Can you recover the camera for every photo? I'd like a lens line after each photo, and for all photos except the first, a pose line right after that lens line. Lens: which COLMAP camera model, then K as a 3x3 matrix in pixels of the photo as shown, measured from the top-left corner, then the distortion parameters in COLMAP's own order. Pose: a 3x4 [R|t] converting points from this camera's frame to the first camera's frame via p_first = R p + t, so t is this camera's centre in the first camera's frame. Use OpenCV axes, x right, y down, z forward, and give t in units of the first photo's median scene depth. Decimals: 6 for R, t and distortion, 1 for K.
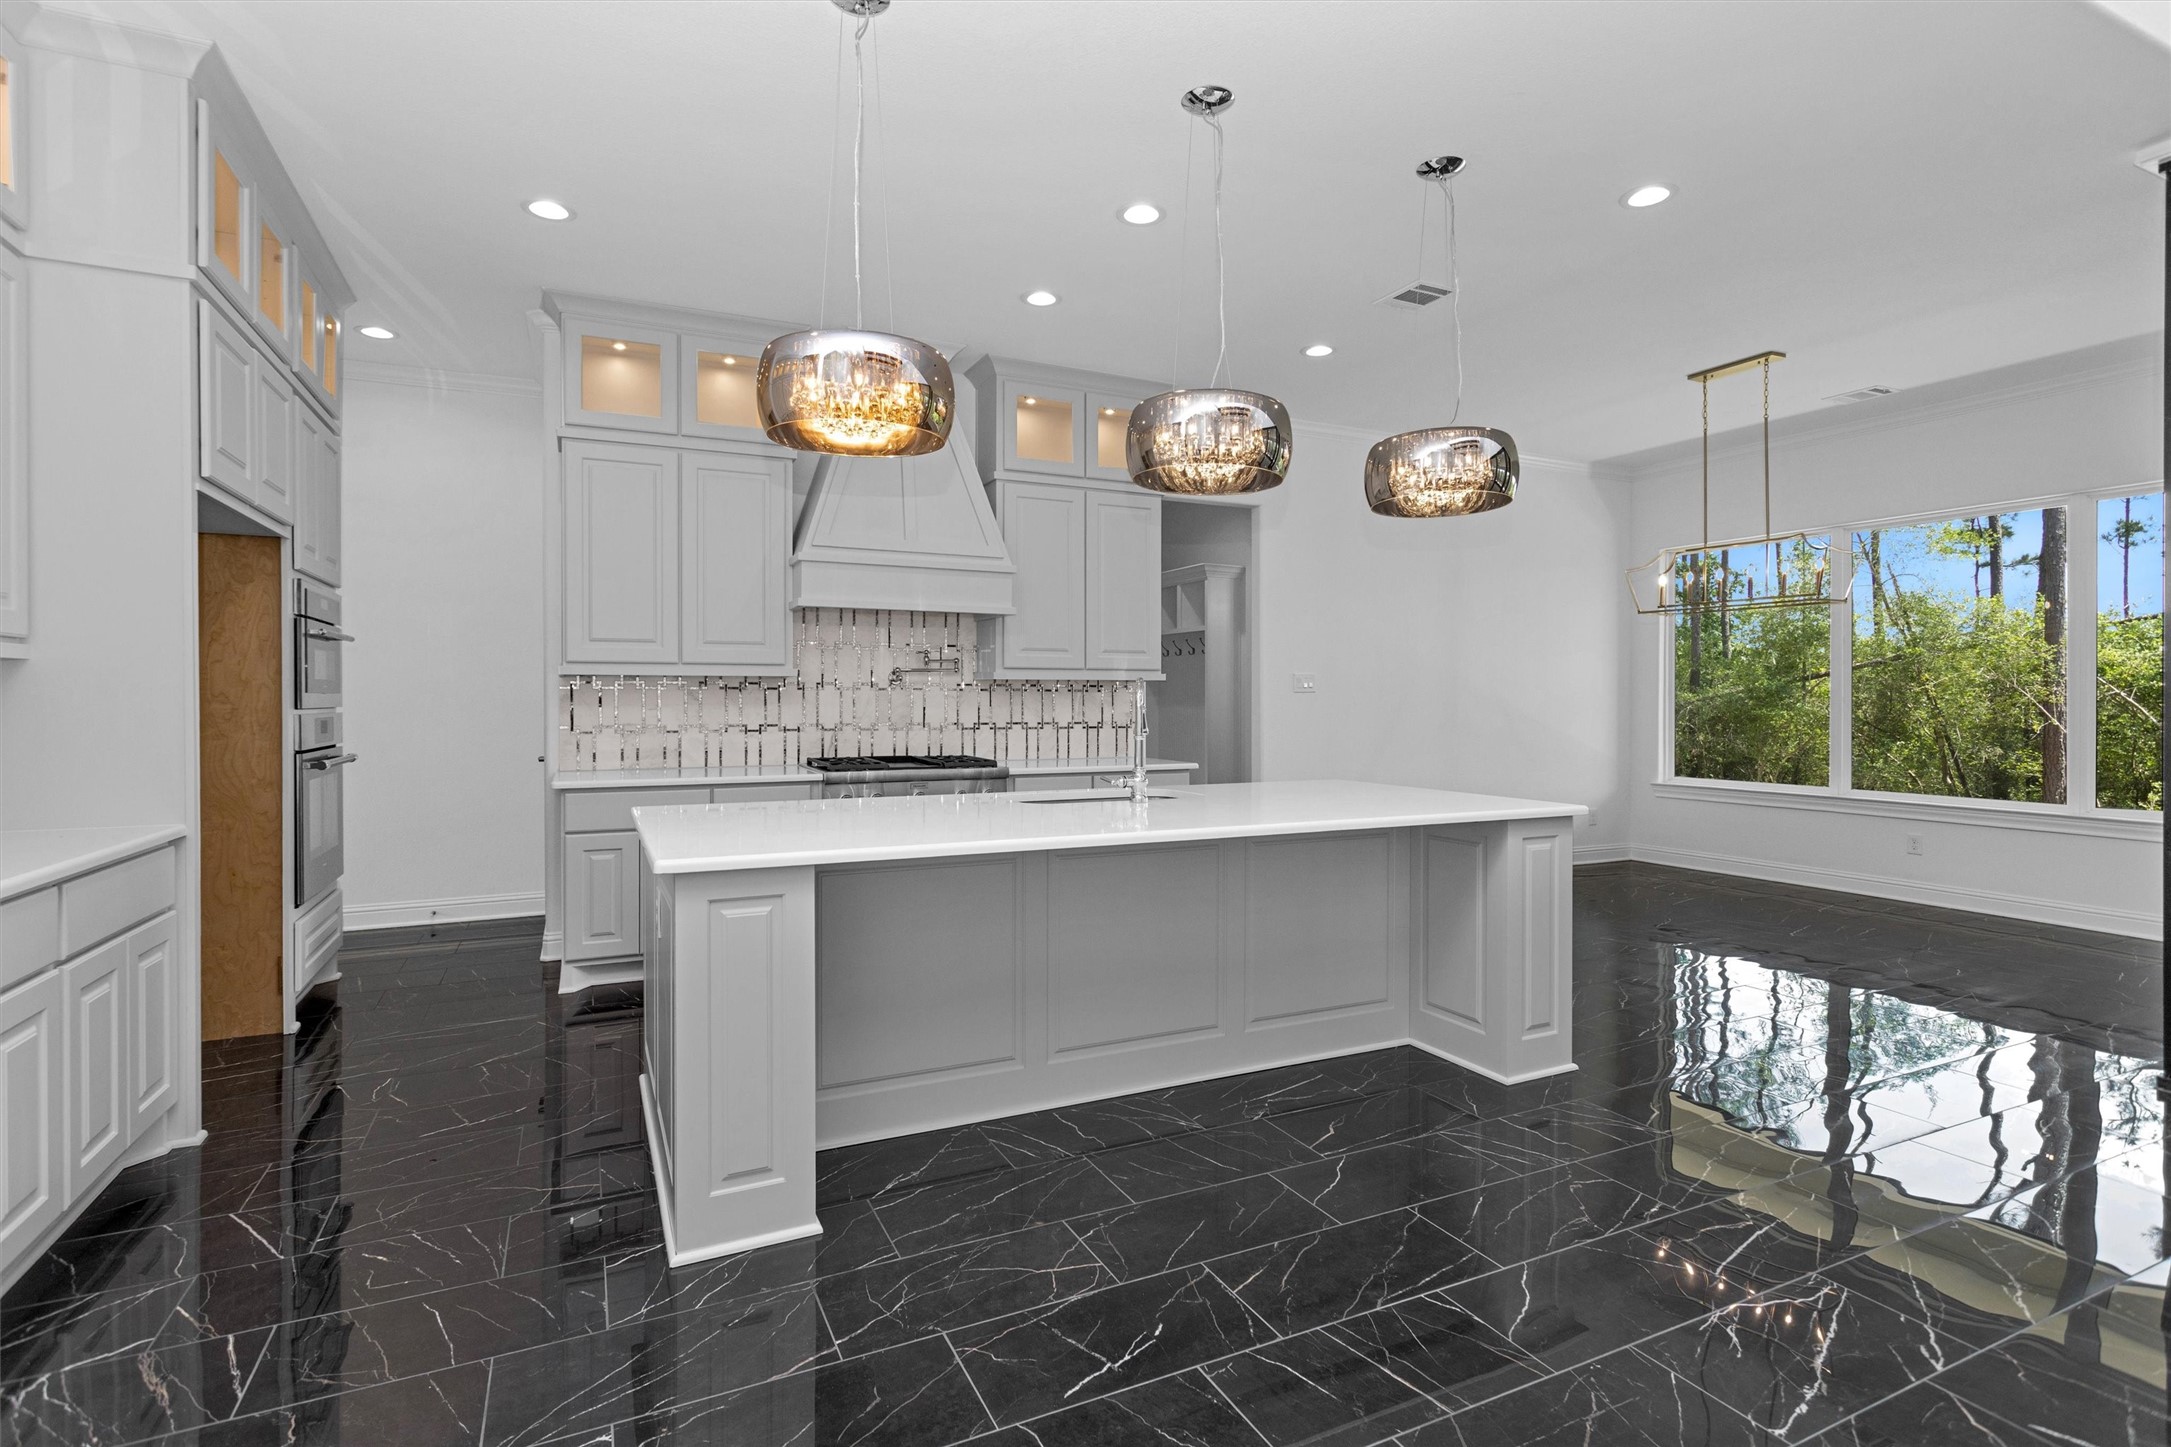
lens RADIAL K [[1038.7, 0, 1075.9], [0, 1038.7, 705.5], [0, 0, 1]] dist [-0.015742, 0.000383]
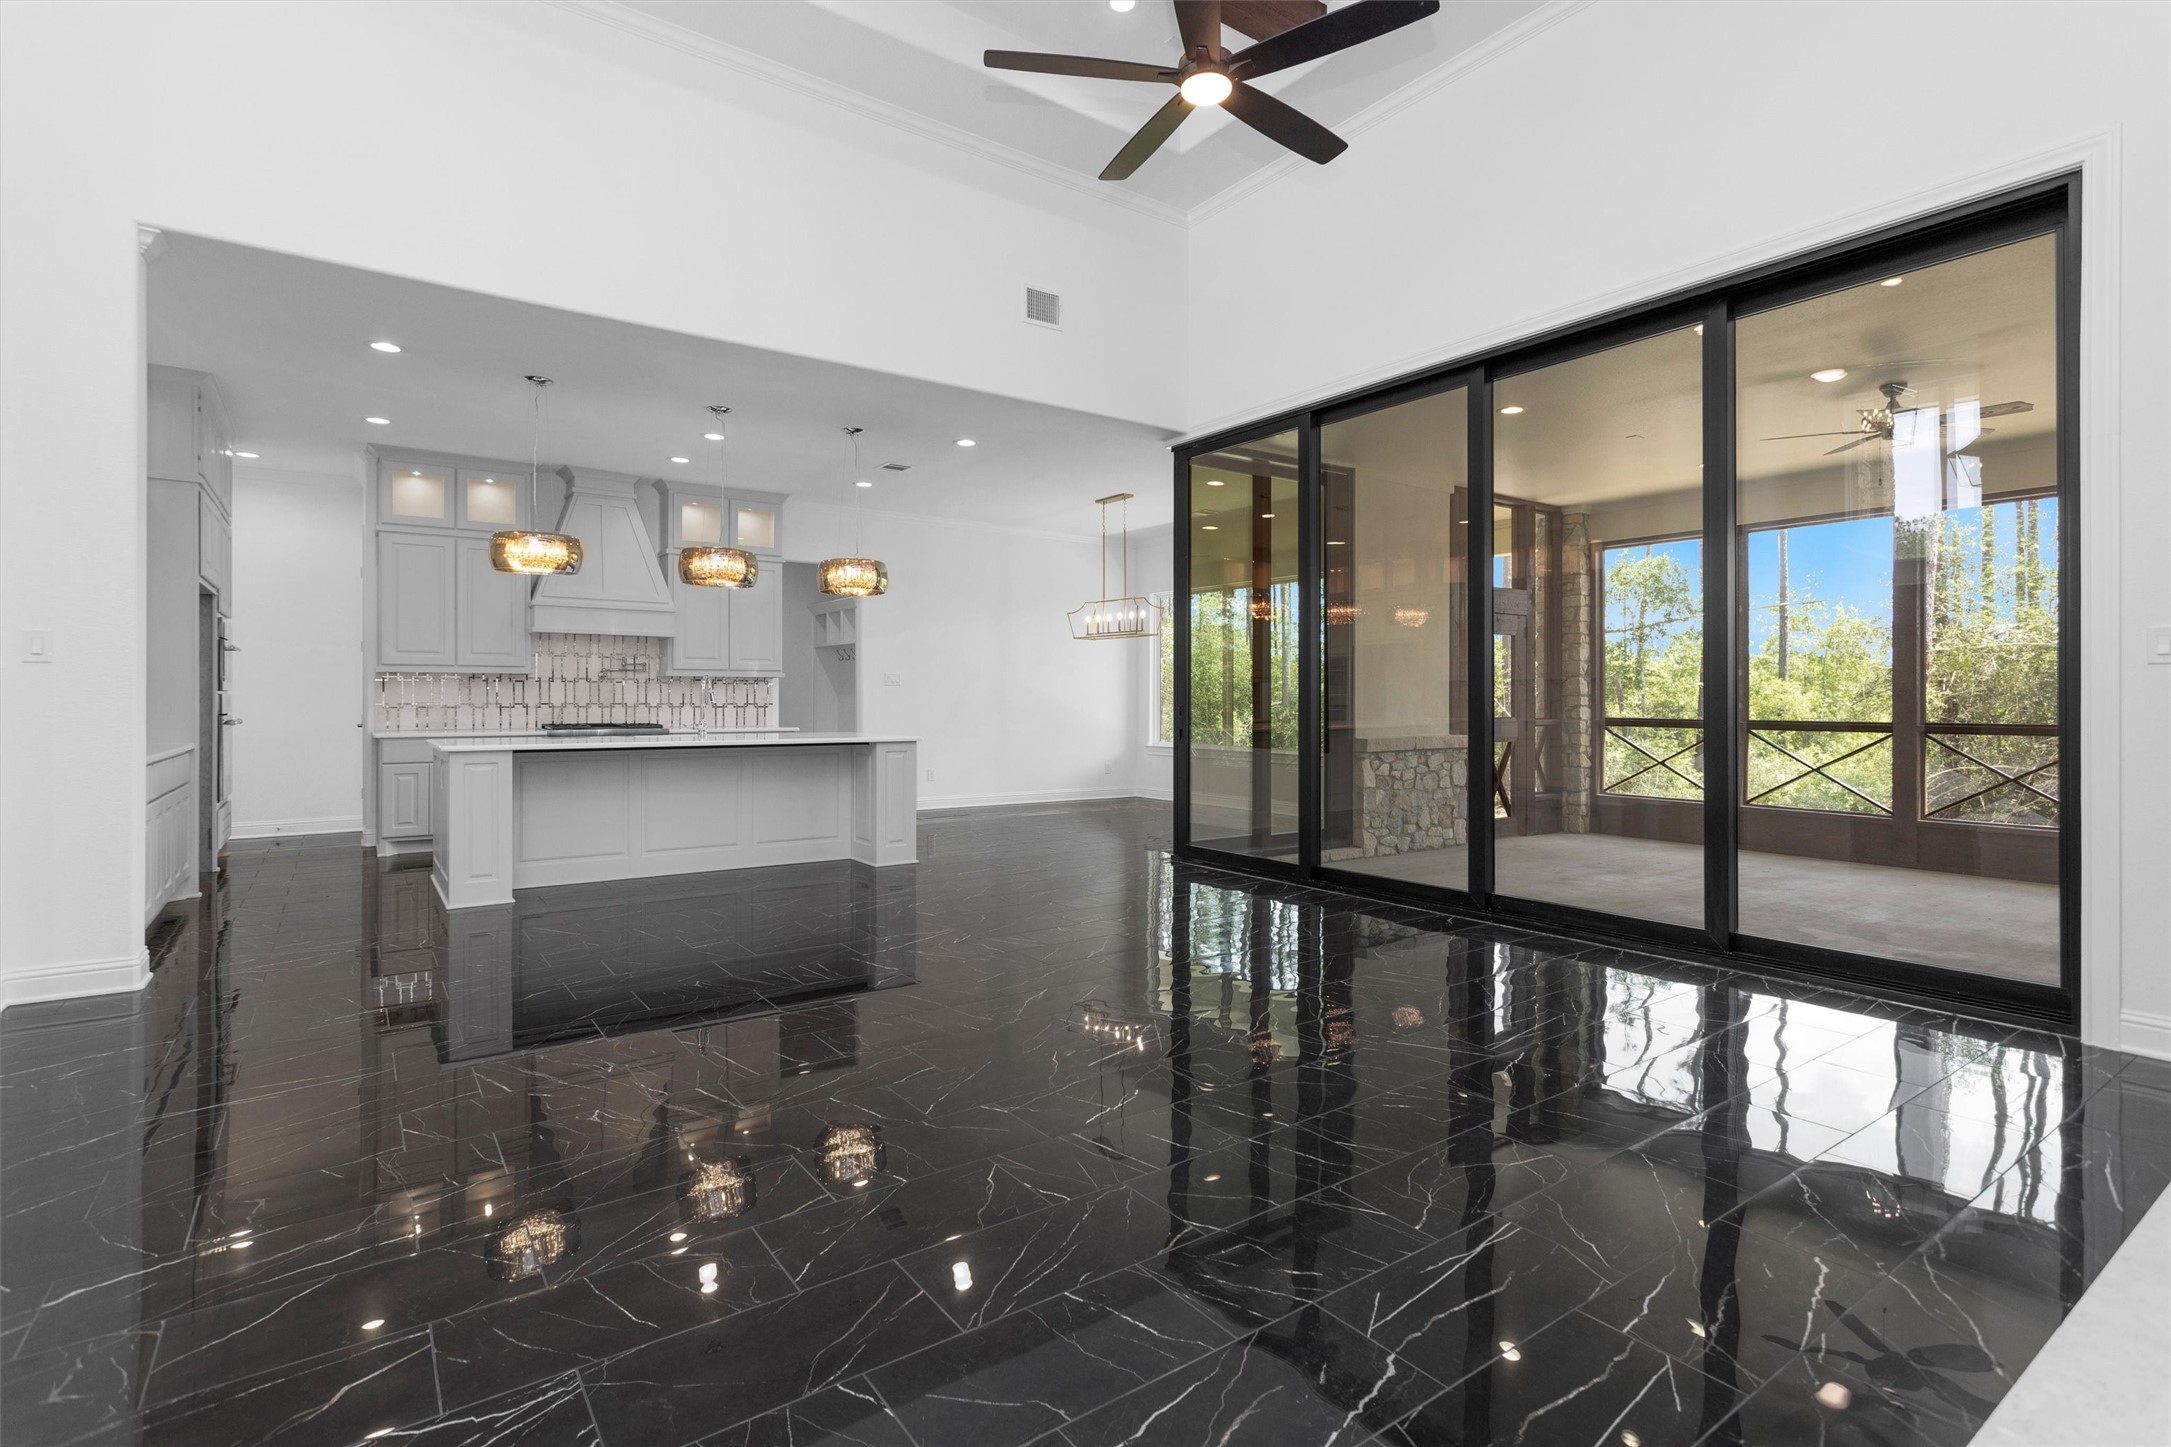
lens RADIAL K [[1038.7, 0, 1095.4], [0, 1038.7, 706.8], [0, 0, 1]] dist [-0.015742, 0.000383]
pose [[0.984076, -0.001932, 0.177736, 0.307080], [0.002344, 0.999995, -0.002106, 0.028773], [-0.177731, 0.002489, 0.984076, -0.749995]]
